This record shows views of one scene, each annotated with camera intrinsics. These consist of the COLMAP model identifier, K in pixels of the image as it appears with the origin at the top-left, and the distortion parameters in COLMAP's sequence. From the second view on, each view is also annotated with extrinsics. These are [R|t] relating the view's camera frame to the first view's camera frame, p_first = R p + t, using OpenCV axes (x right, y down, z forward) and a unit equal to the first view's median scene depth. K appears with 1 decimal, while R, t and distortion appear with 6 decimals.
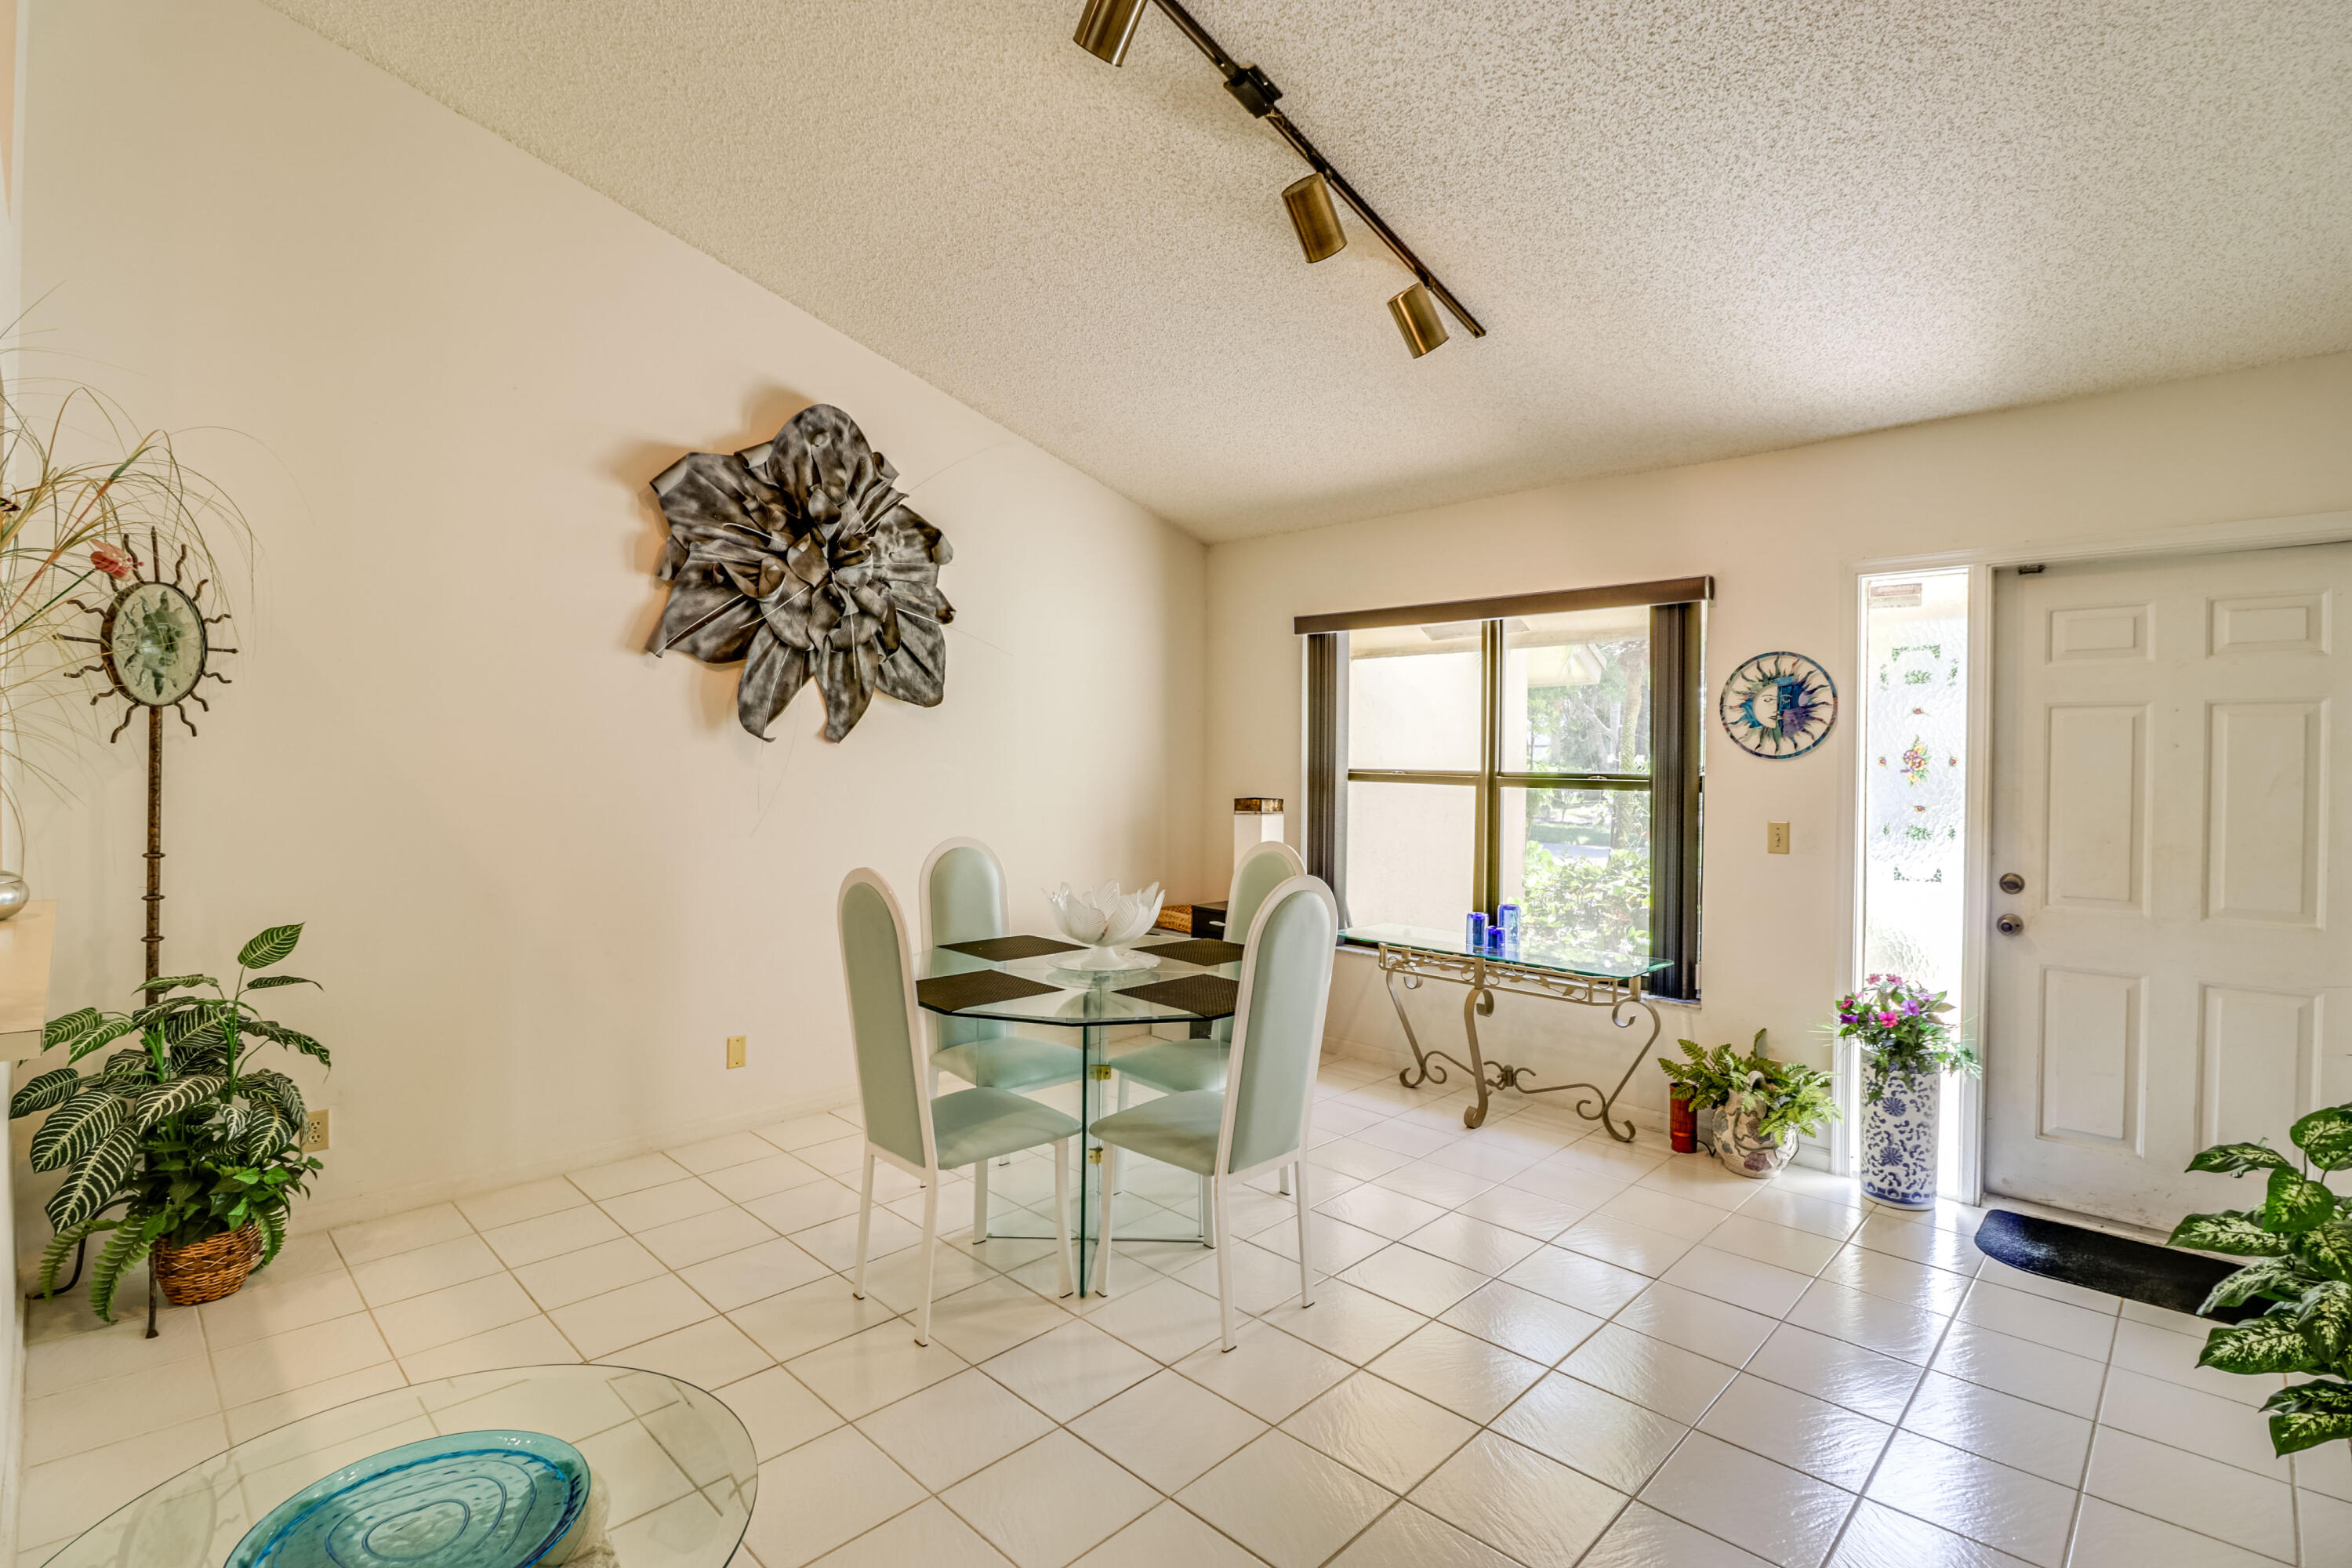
lens RADIAL K [[1095.2, 0, 1162.1], [0, 1095.2, 771.3], [0, 0, 1]] dist [-0.004225, -0.000219]
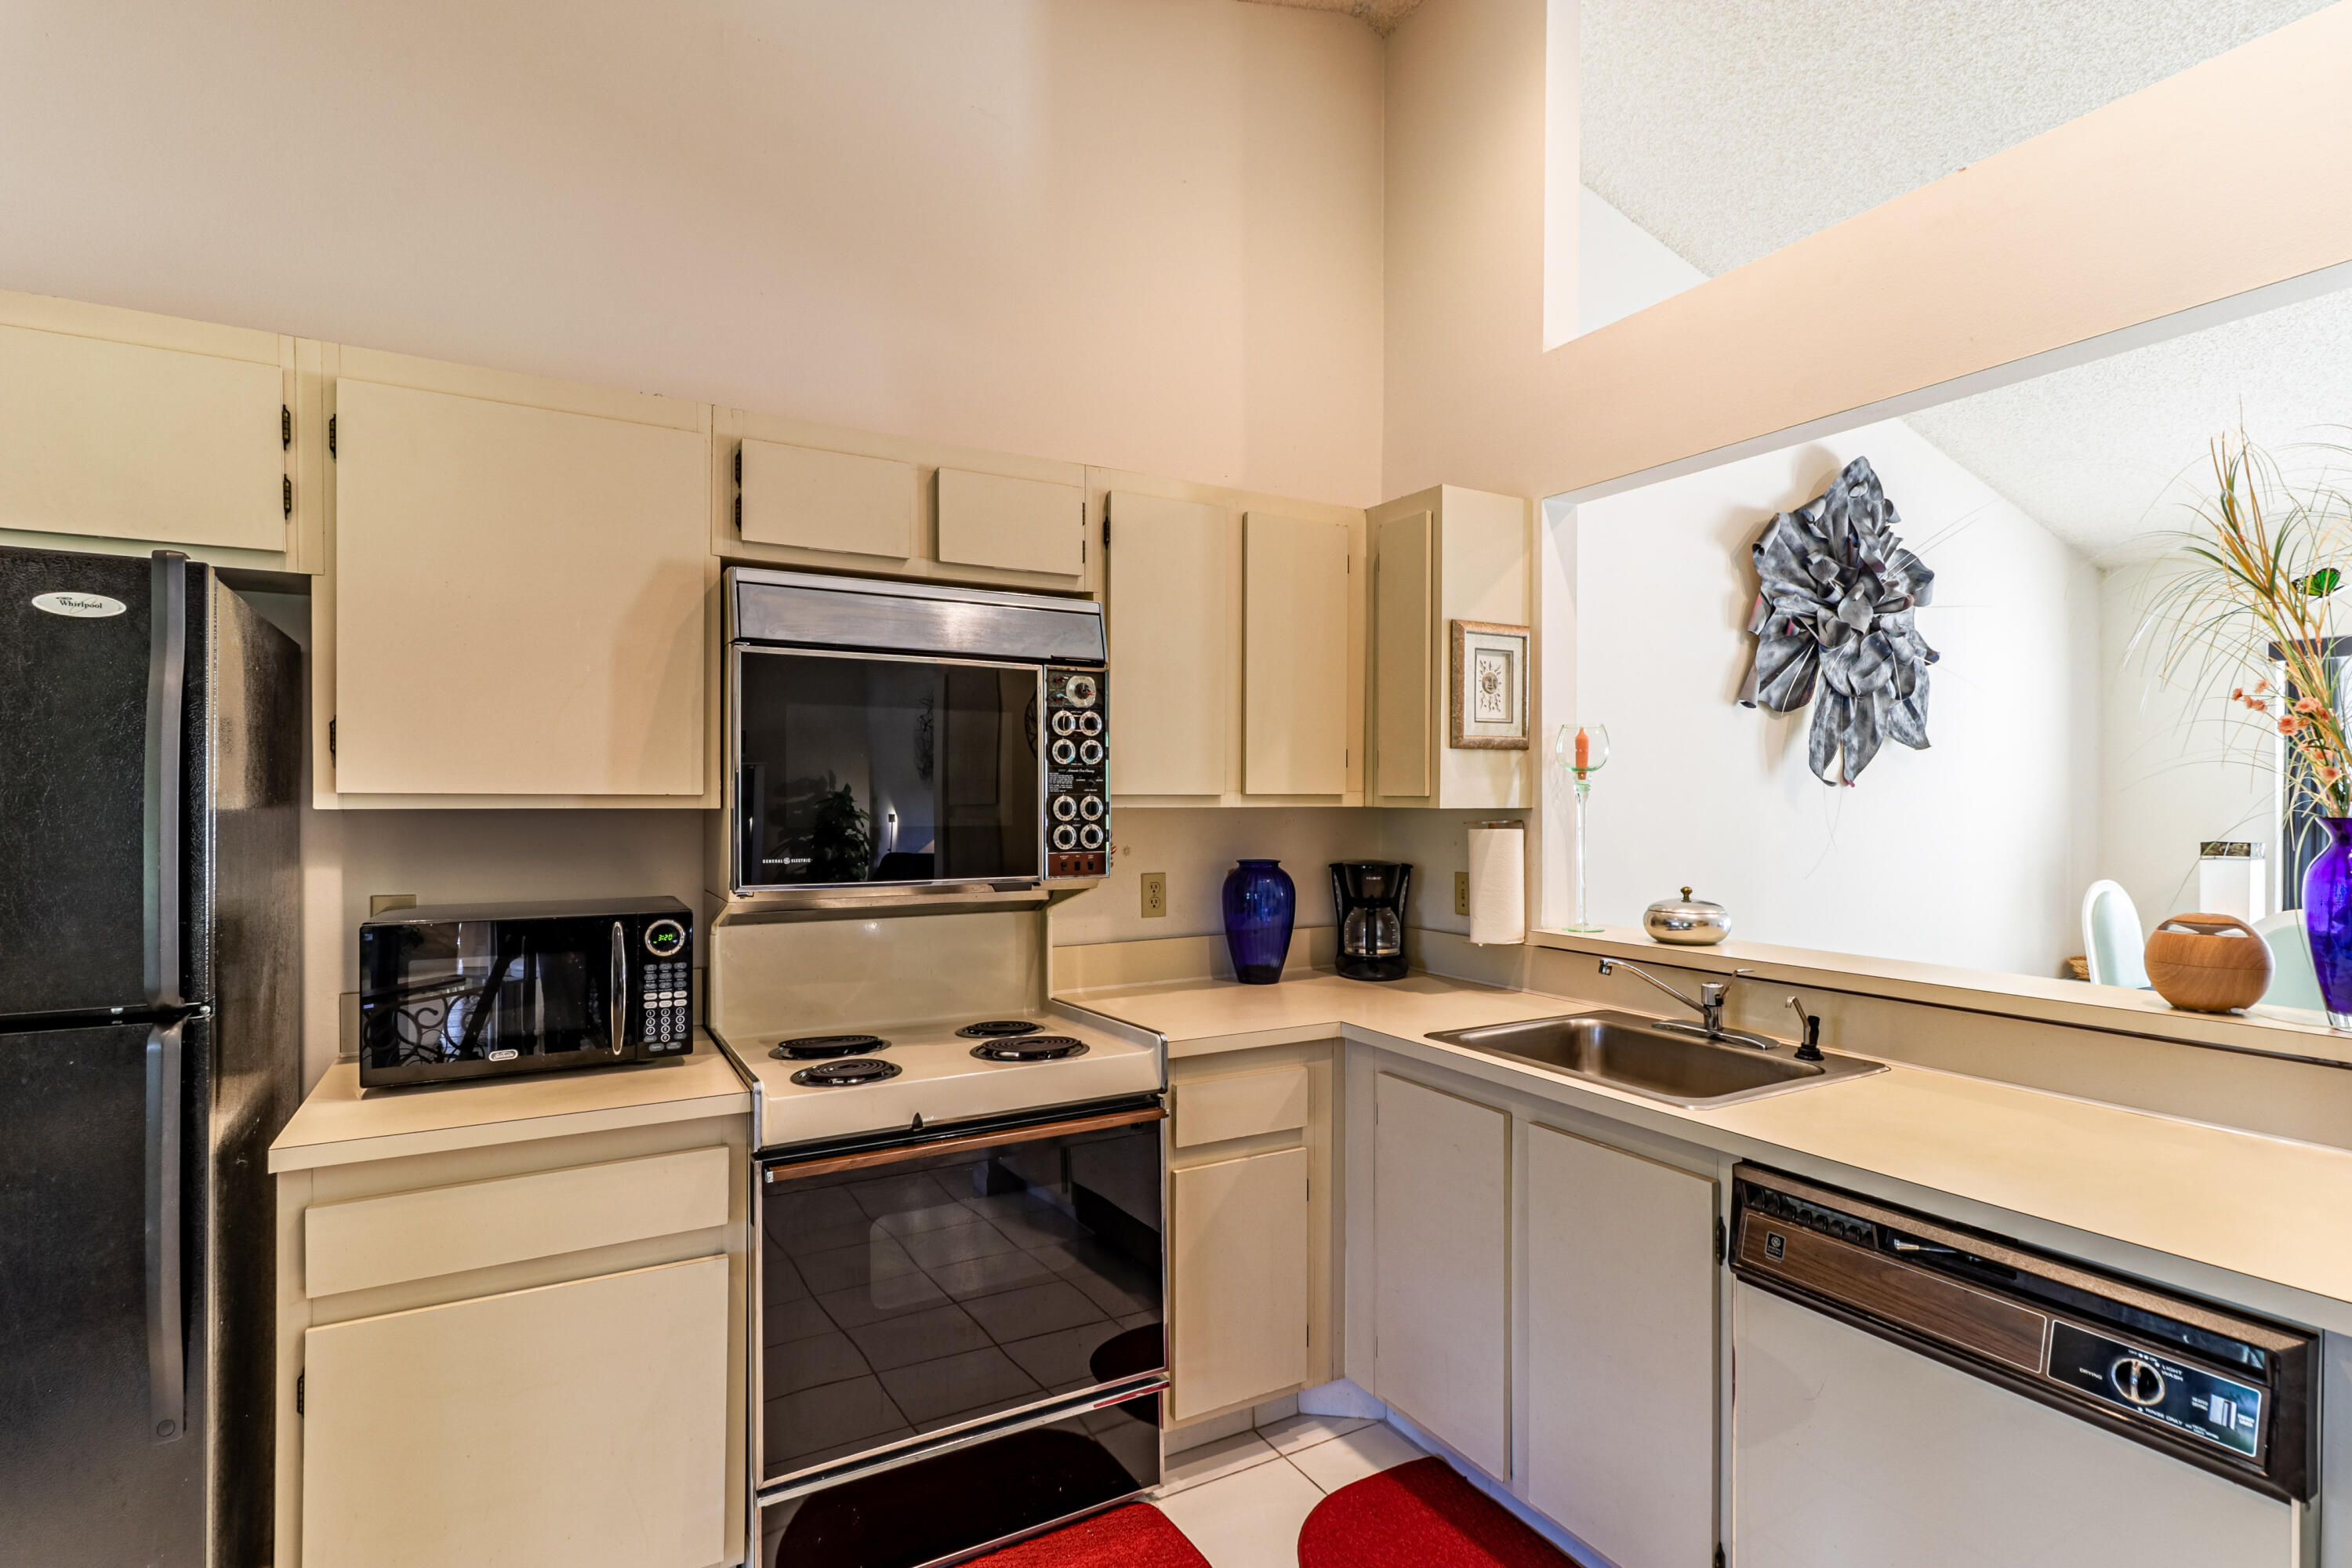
lens RADIAL K [[1096.9, 0, 1157.9], [0, 1096.9, 807.6], [0, 0, 1]] dist [0.005847, 0.000314]
pose [[0.959835, -0.004513, -0.280530, -0.678450], [0.003013, 0.999979, -0.005777, -0.002079], [0.280550, 0.004699, 0.959828, -0.179272]]
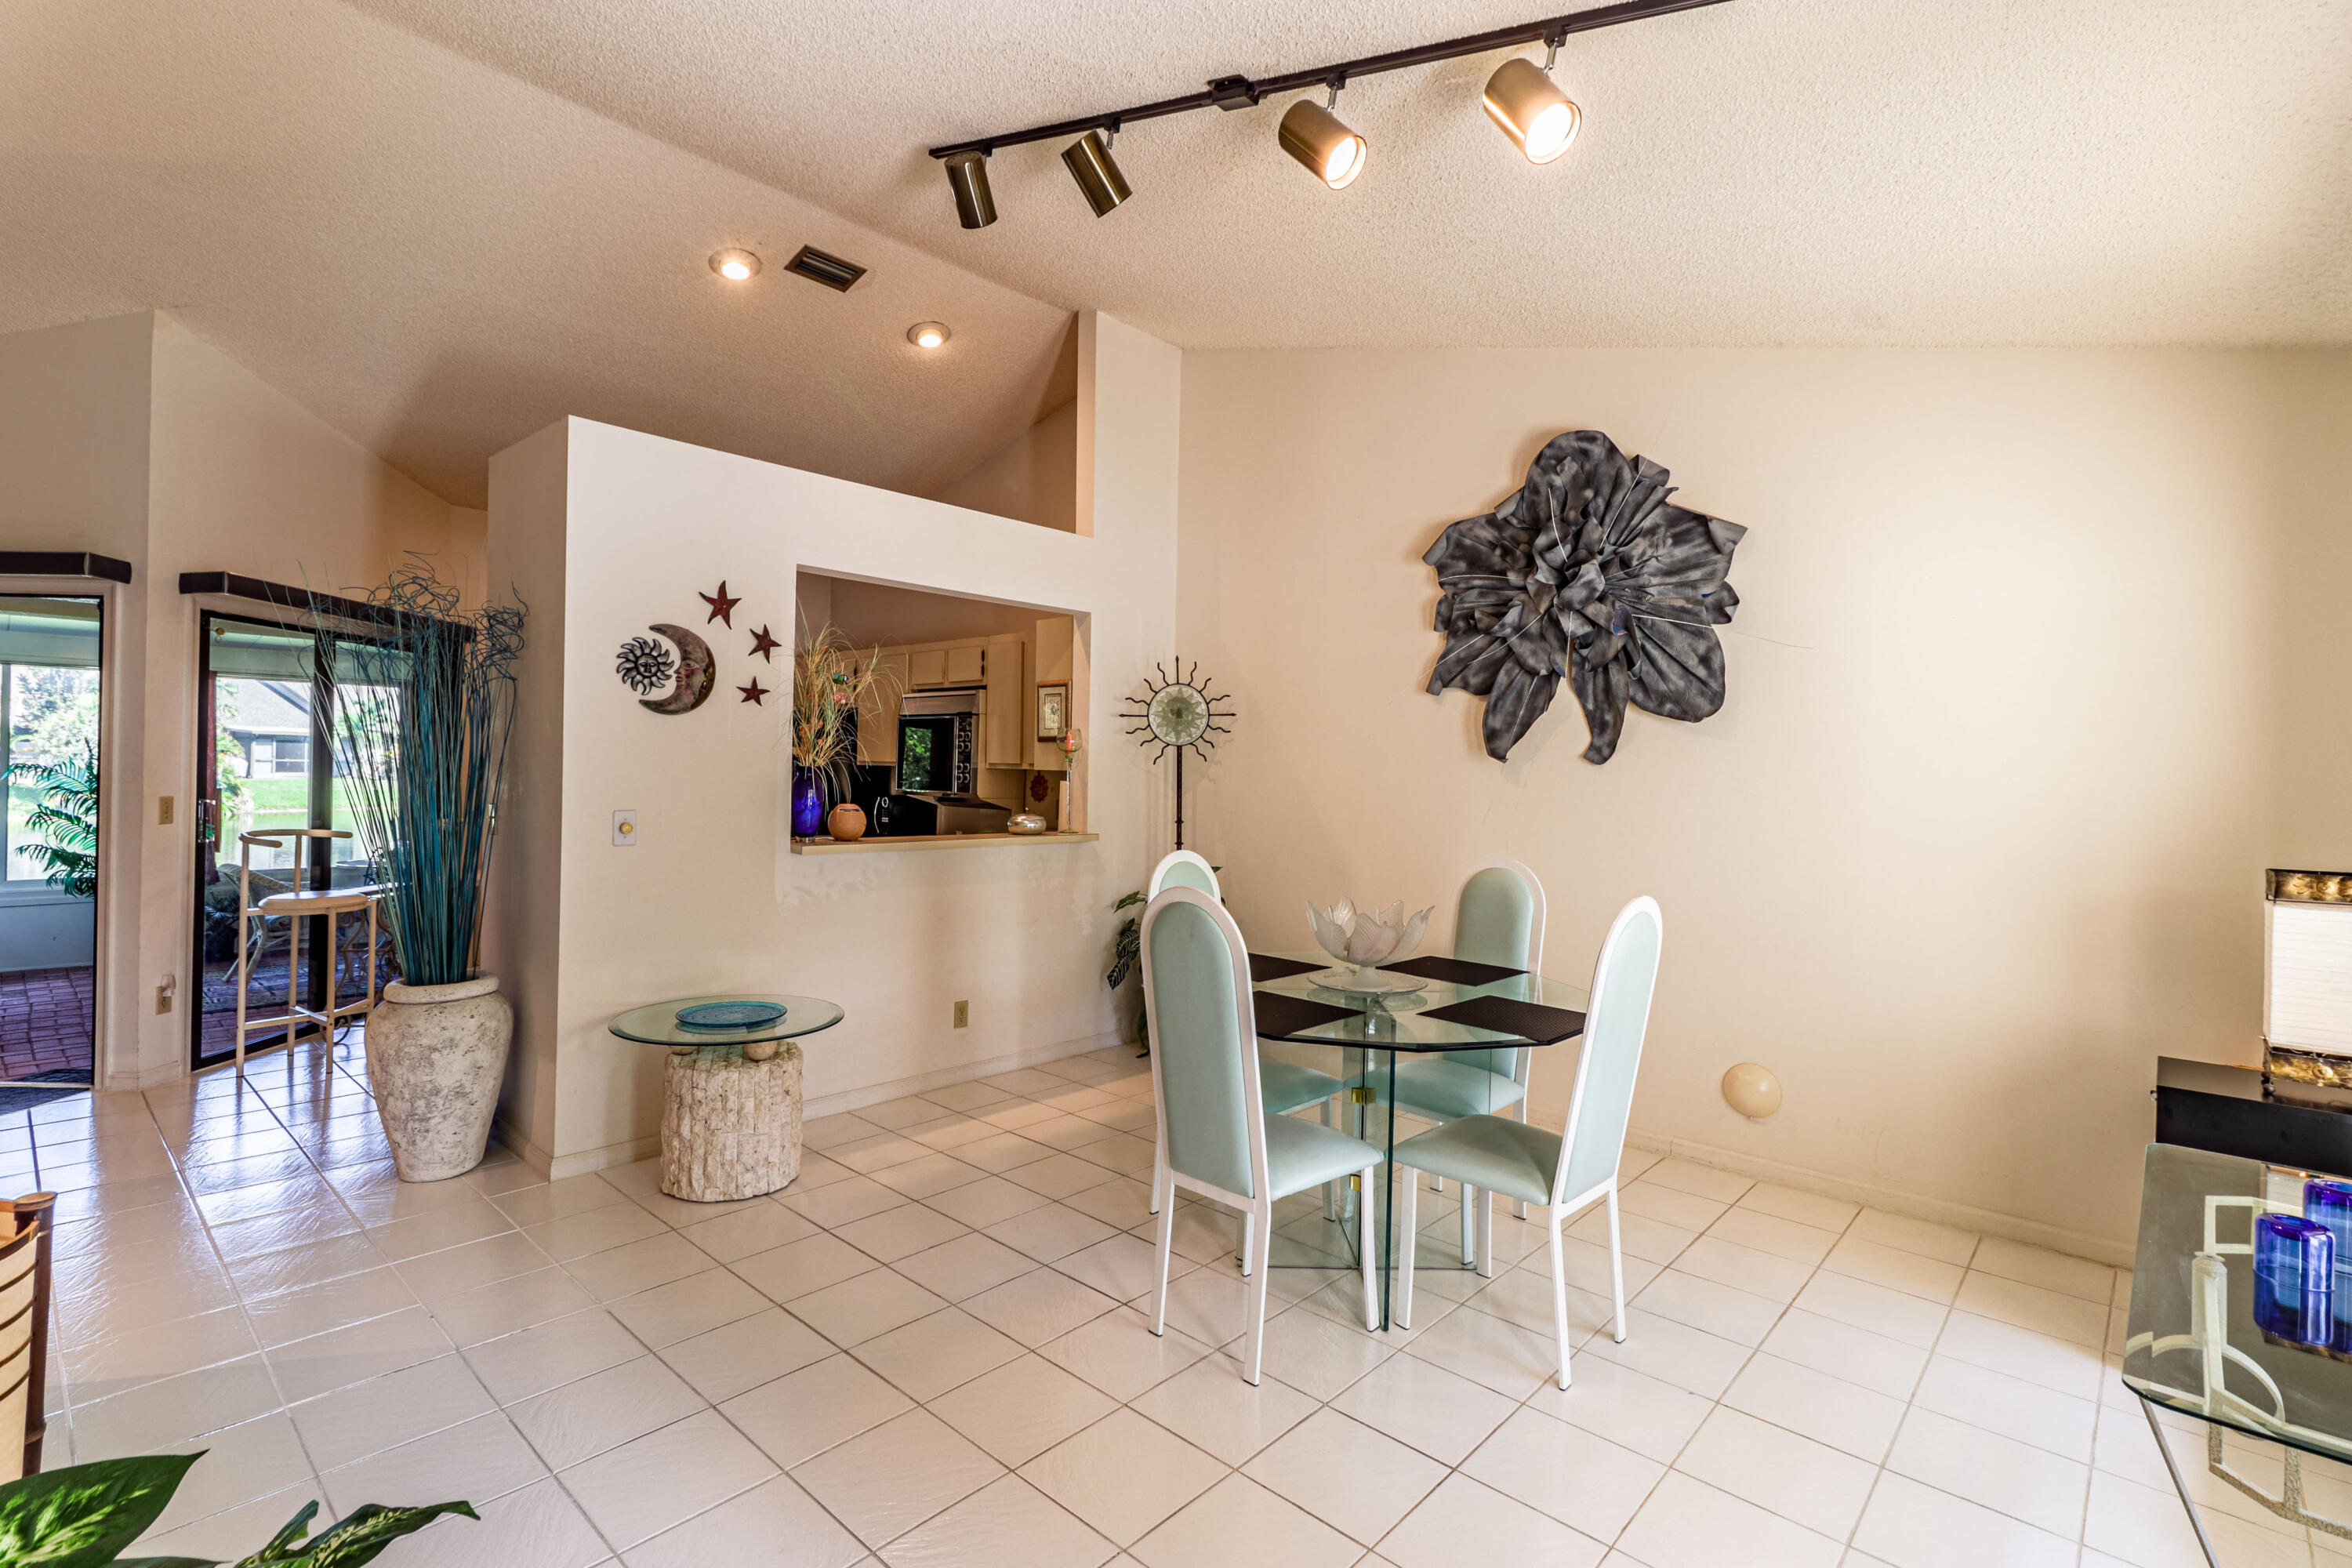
lens RADIAL K [[1096.9, 0, 1168.0], [0, 1096.9, 764.6], [0, 0, 1]] dist [0.005847, 0.000314]
pose [[0.042468, -0.012309, -0.999022, 0.724069], [-0.033047, 0.999360, -0.013718, 0.001105], [0.998551, 0.033597, 0.042034, 0.617137]]
